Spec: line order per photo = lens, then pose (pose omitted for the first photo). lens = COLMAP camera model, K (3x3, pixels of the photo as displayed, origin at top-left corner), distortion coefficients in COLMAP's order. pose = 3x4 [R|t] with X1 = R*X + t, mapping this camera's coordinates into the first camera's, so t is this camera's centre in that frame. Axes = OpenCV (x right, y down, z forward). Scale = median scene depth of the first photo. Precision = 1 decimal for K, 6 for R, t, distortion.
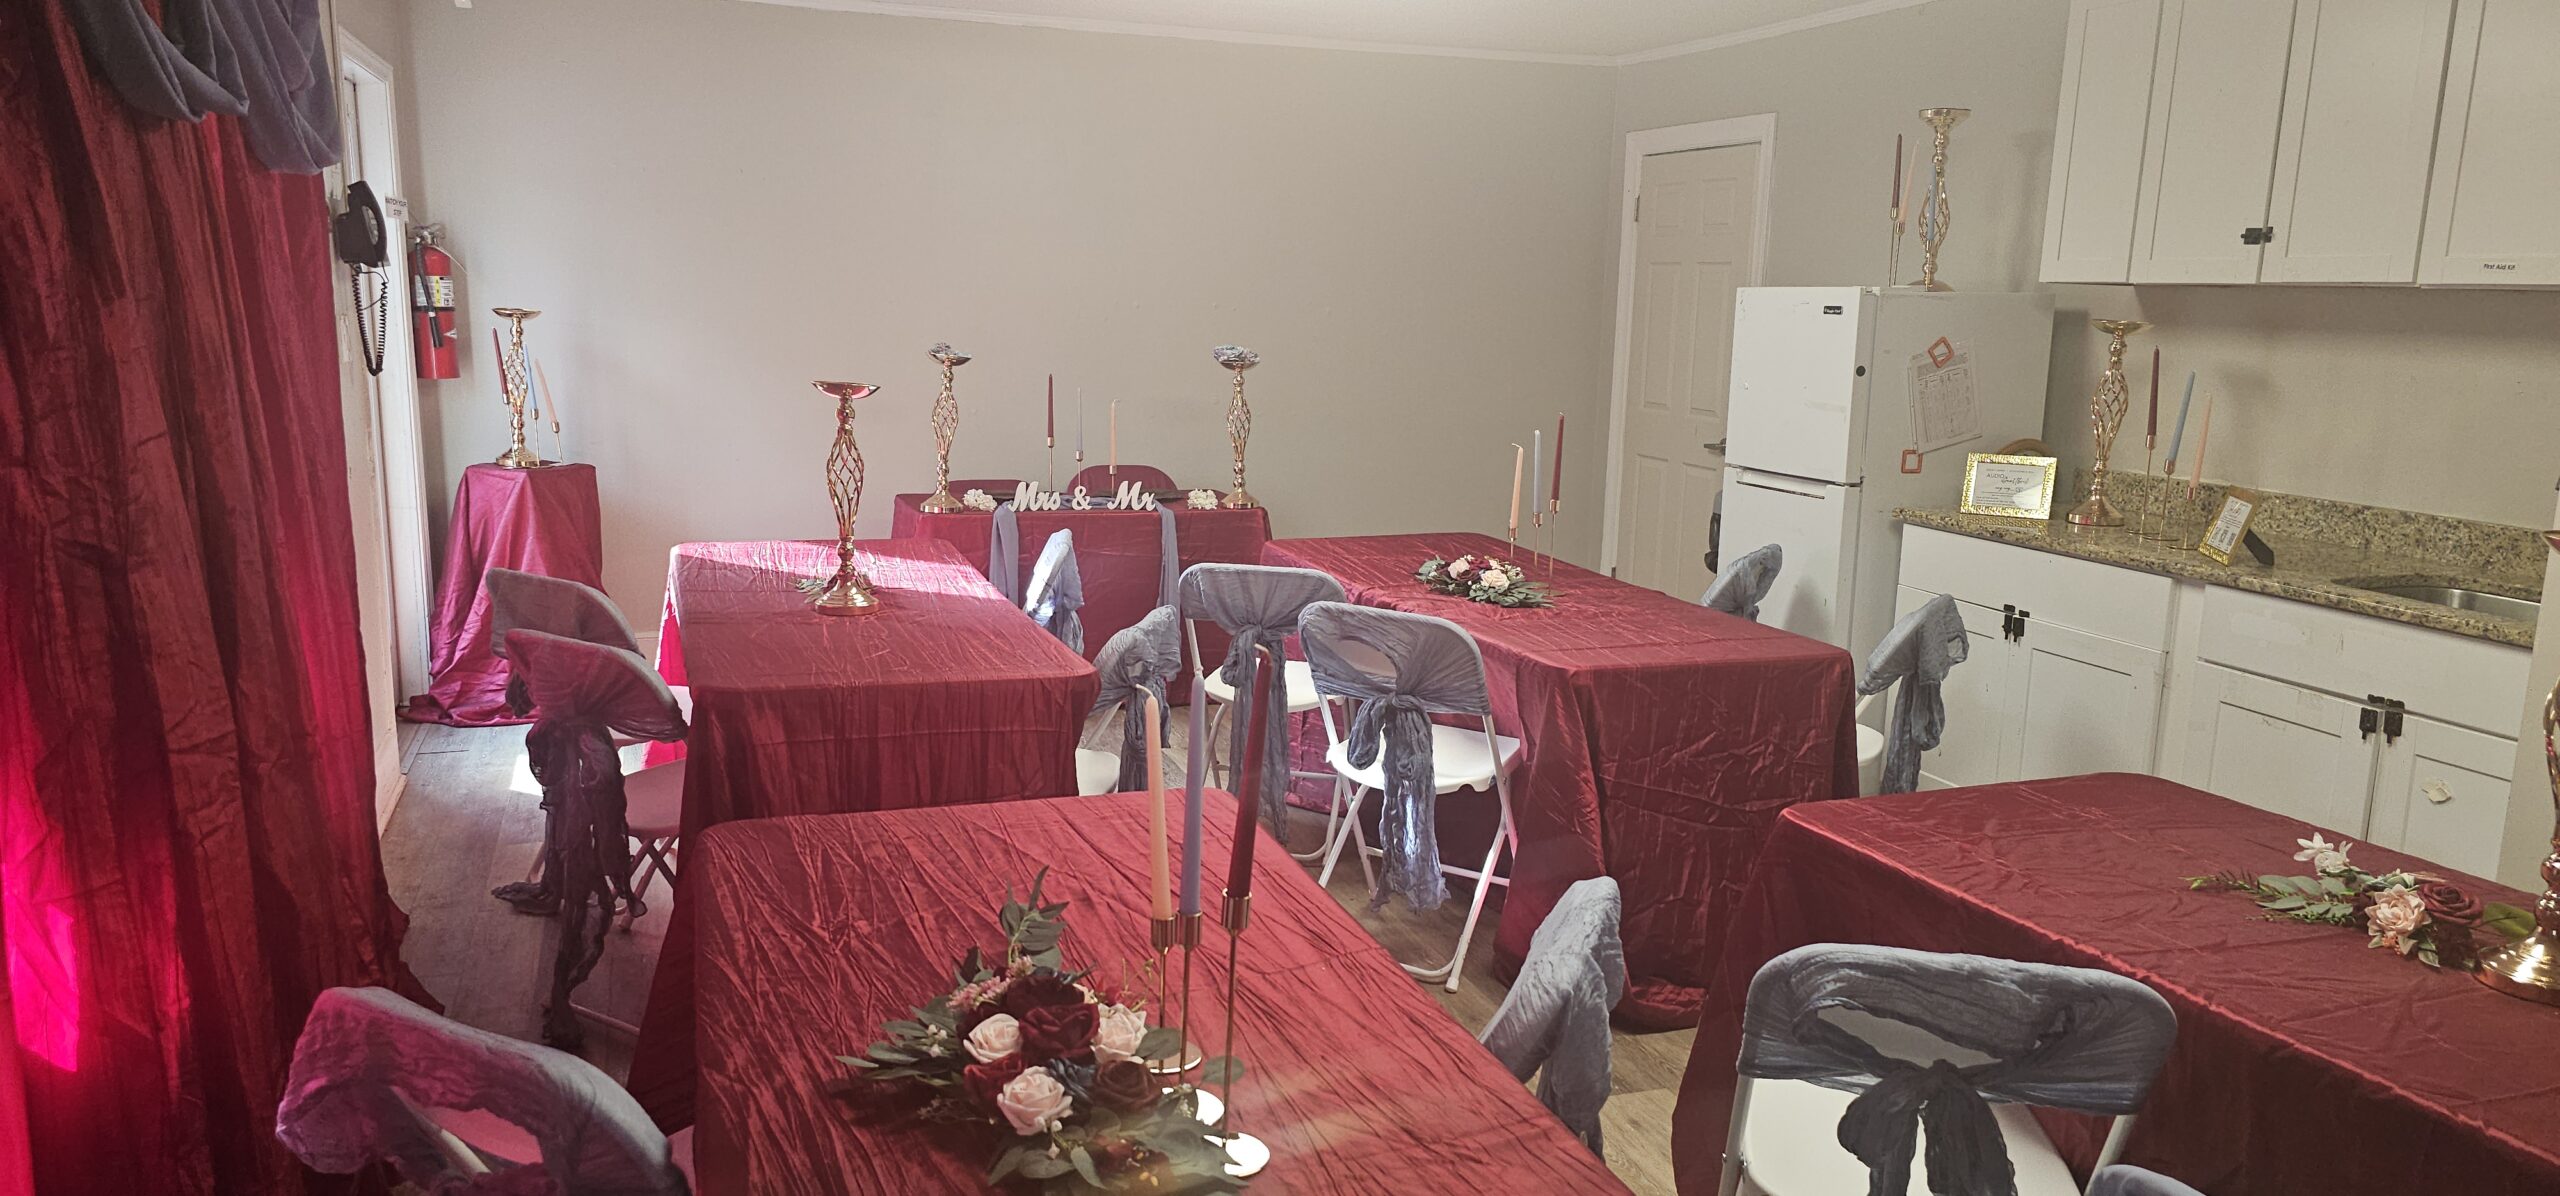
lens RADIAL K [[1724.3, 0, 1287.0], [0, 1724.3, 593.6], [0, 0, 1]] dist [0.055550, -0.049846]
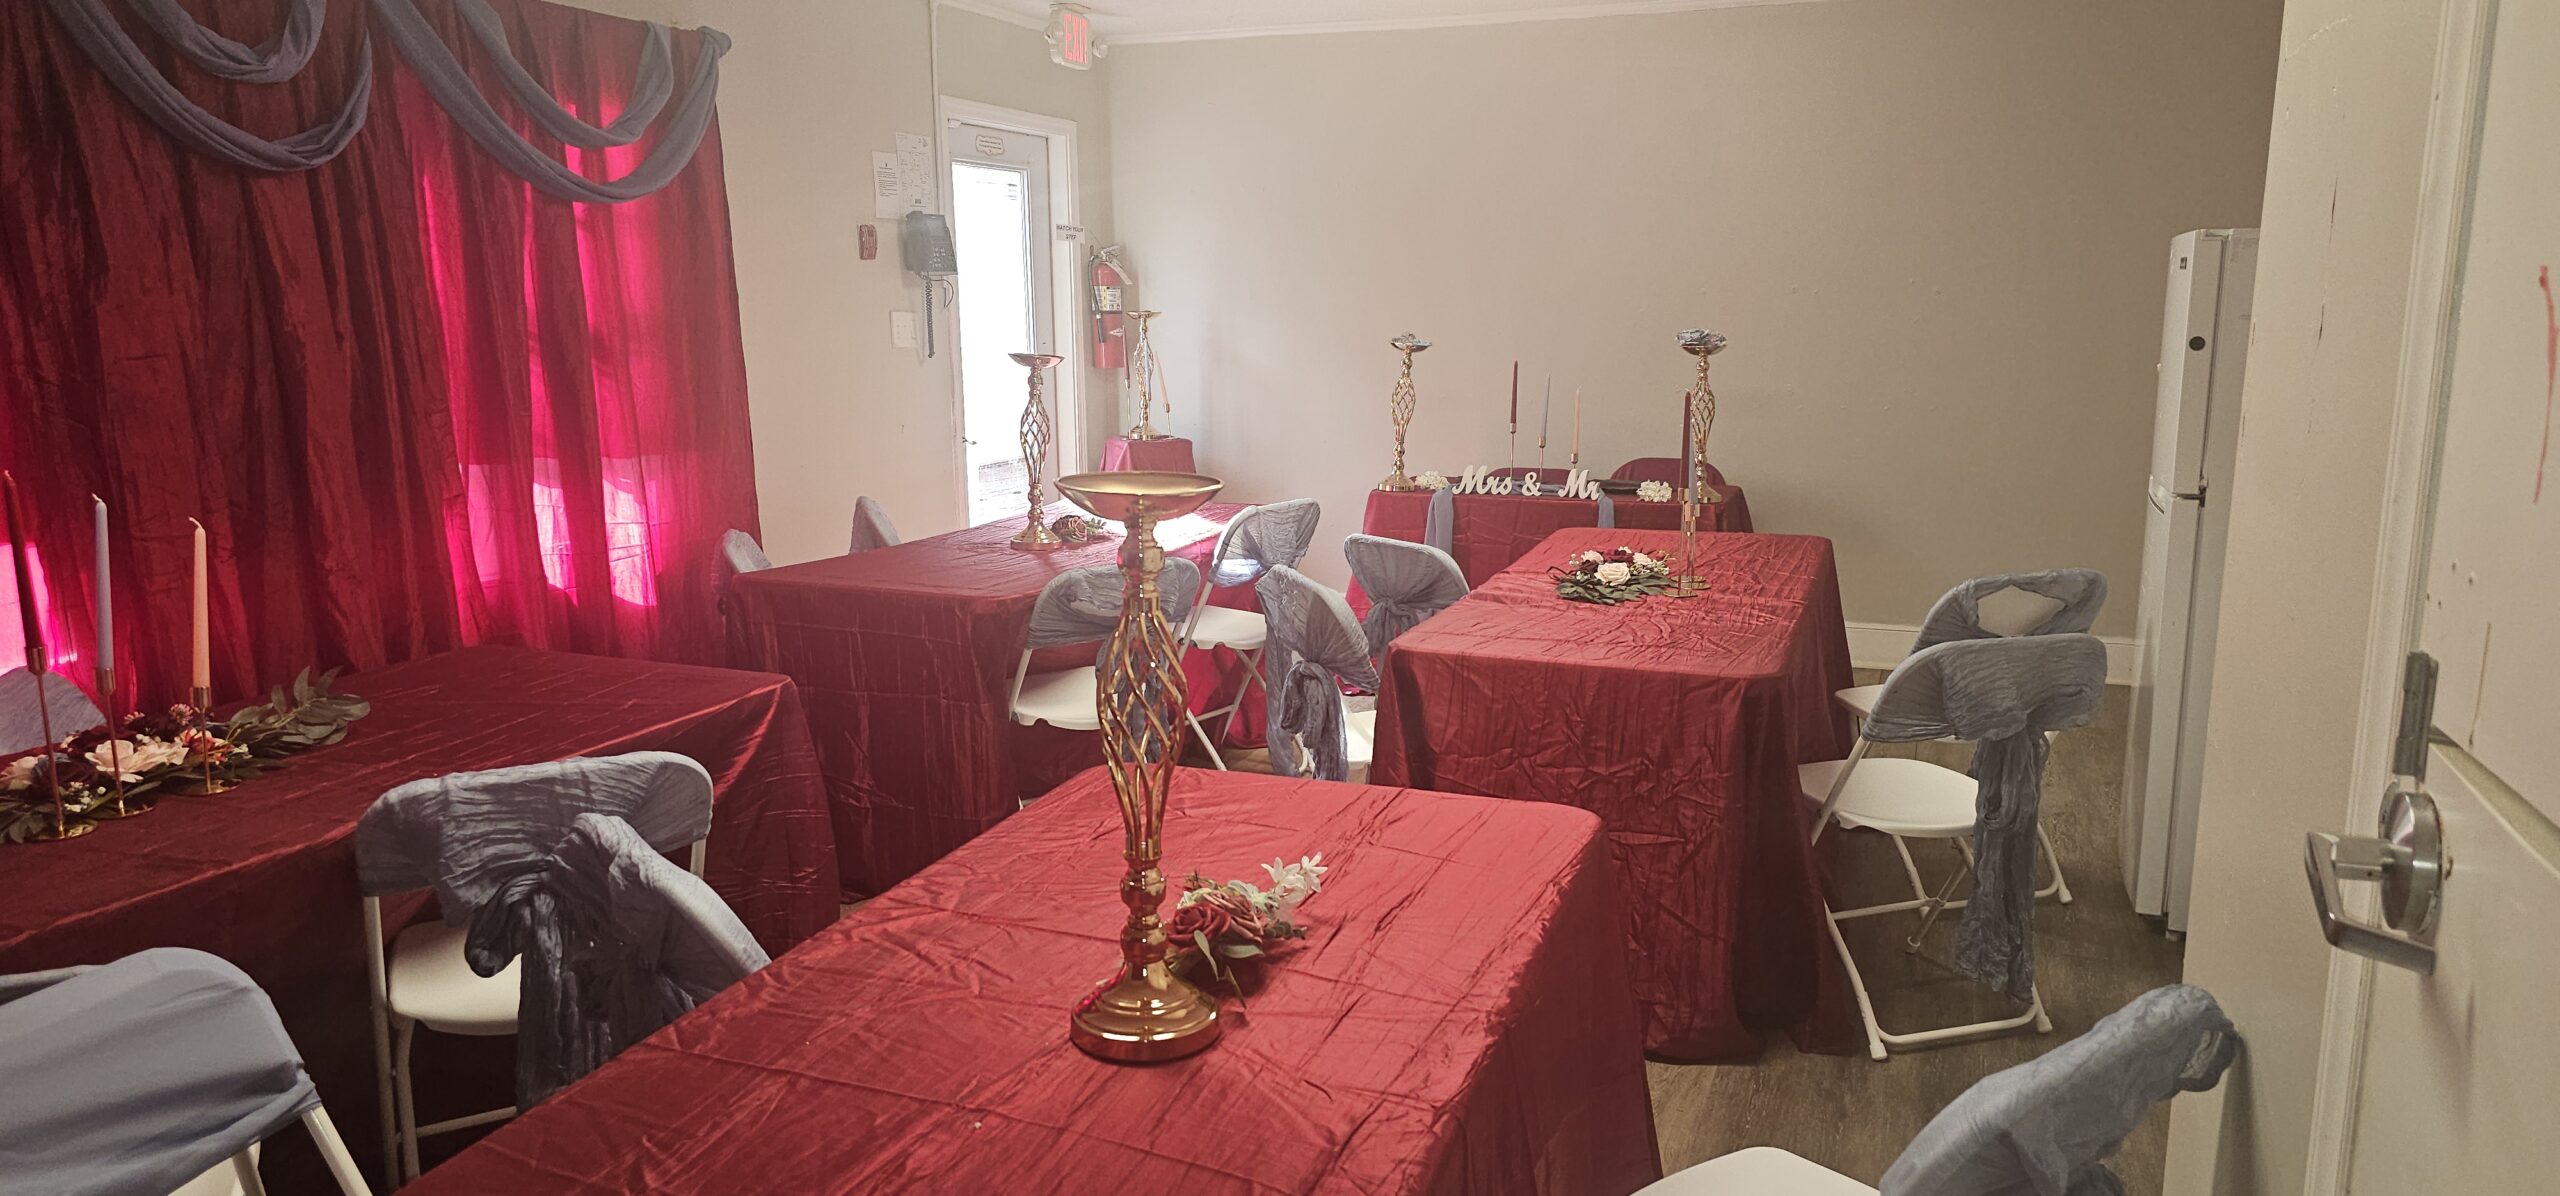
lens RADIAL K [[1724.3, 0, 1220.3], [0, 1724.3, 625.3], [0, 0, 1]] dist [0.055550, -0.049846]
pose [[0.728926, 0.098394, -0.677484, 0.443445], [-0.094069, 0.994626, 0.043242, -0.000146], [0.678098, 0.032210, 0.734265, 0.146129]]
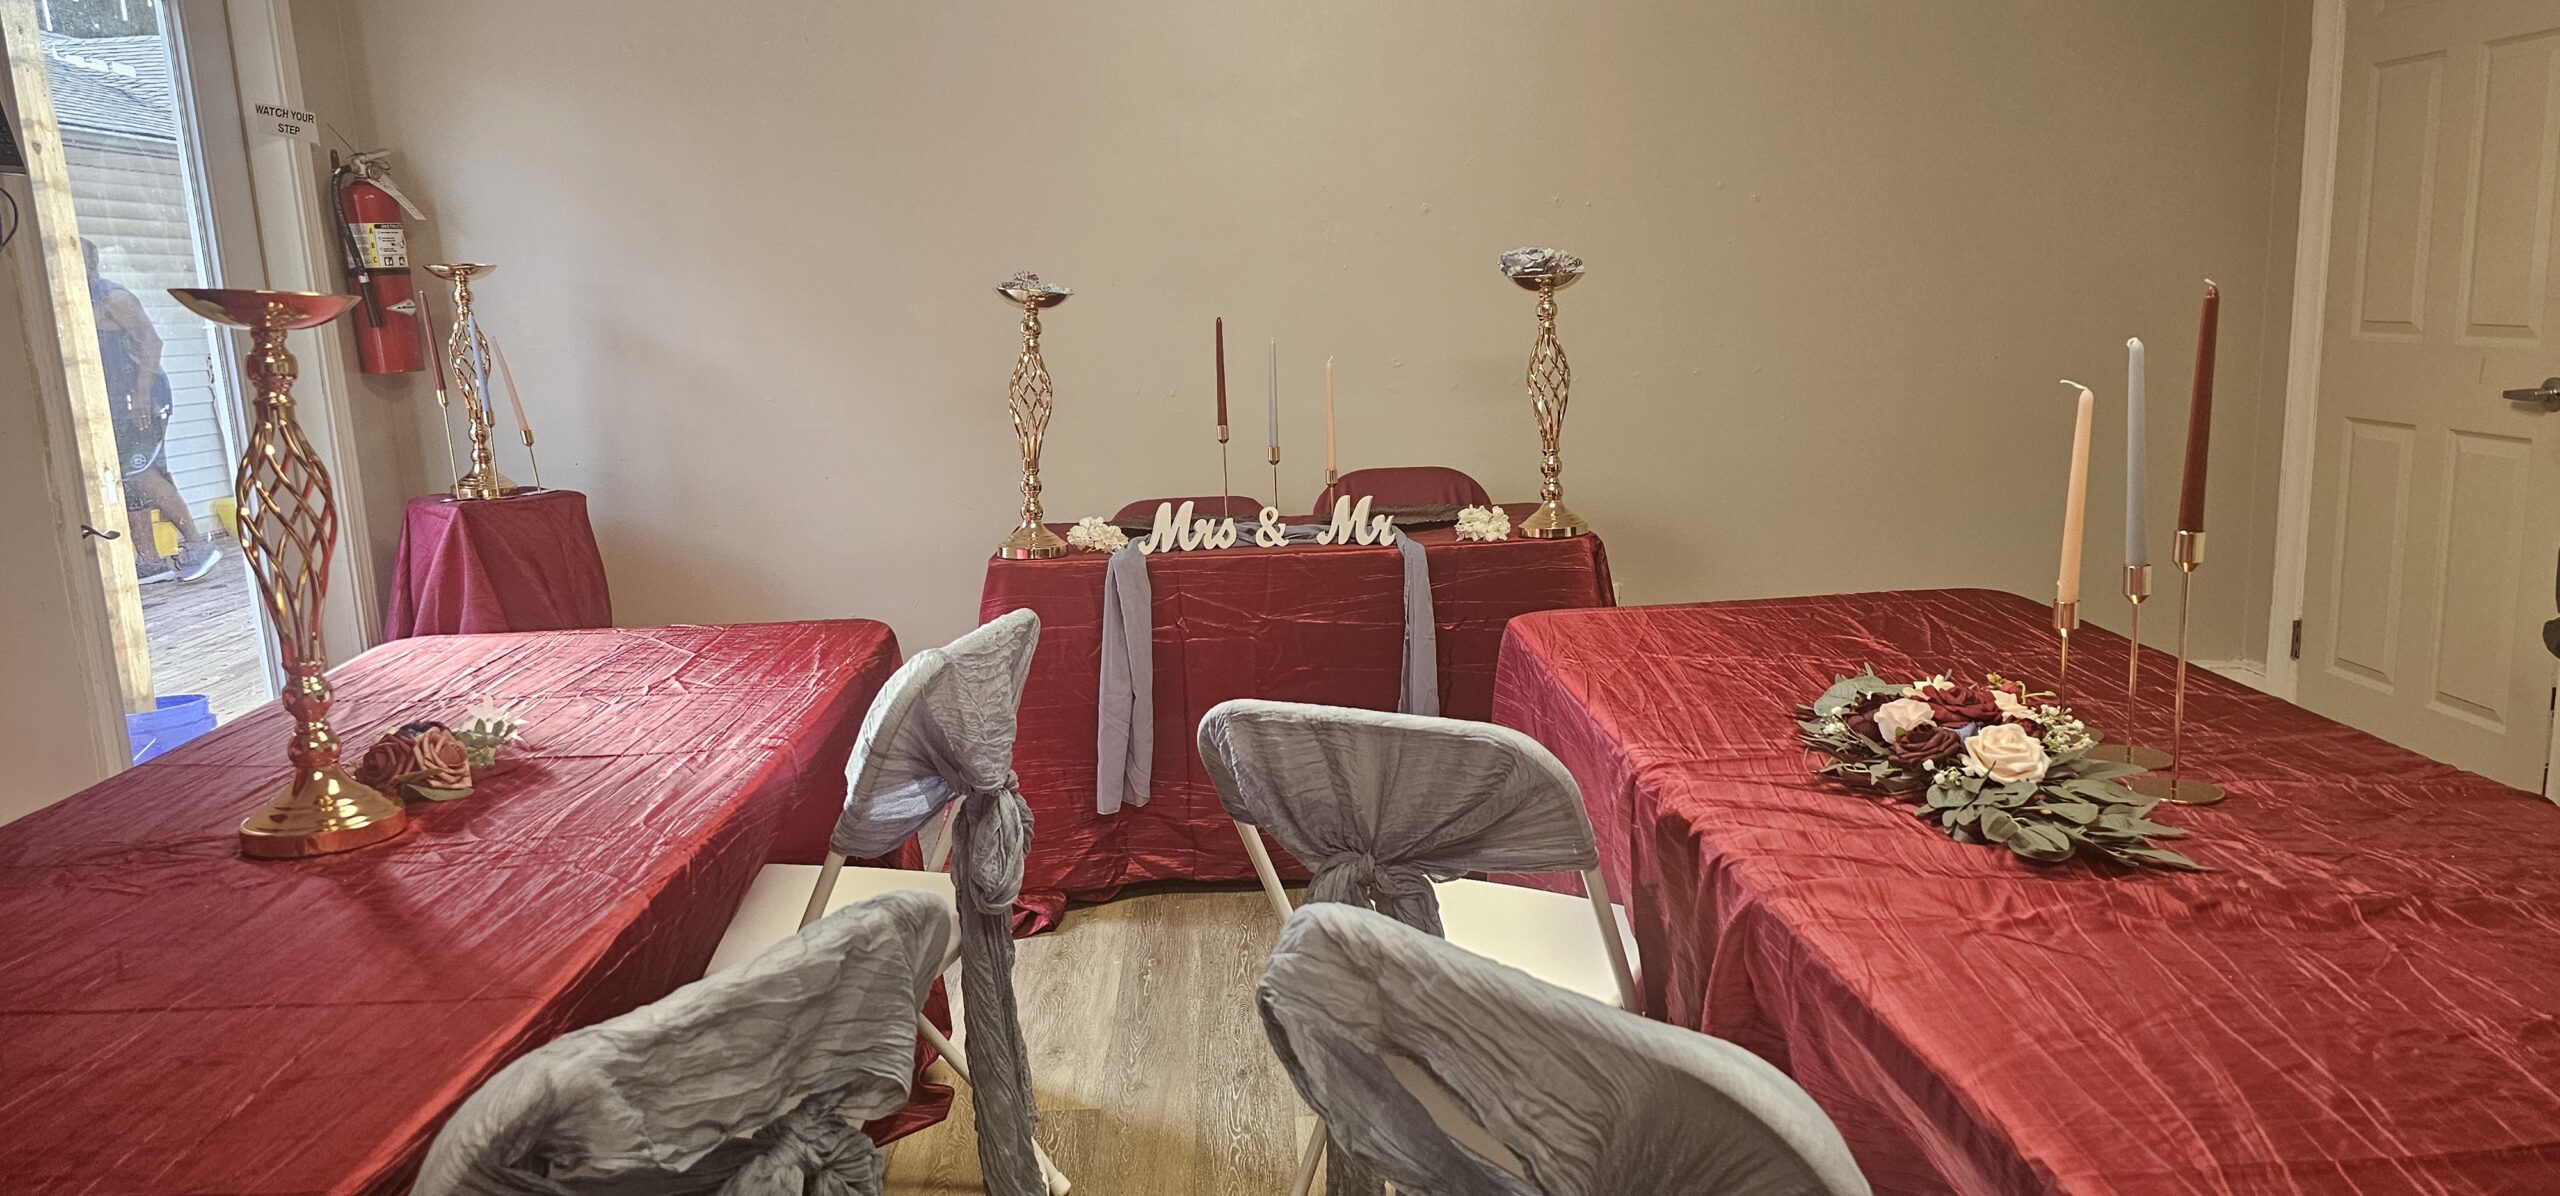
lens RADIAL K [[1724.3, 0, 1295.7], [0, 1724.3, 602.7], [0, 0, 1]] dist [0.055550, -0.049846]
pose [[0.951149, -0.006859, -0.308655, 0.069013], [0.008142, 0.999963, 0.002869, -0.031794], [0.308623, -0.005243, 0.951170, 0.457196]]
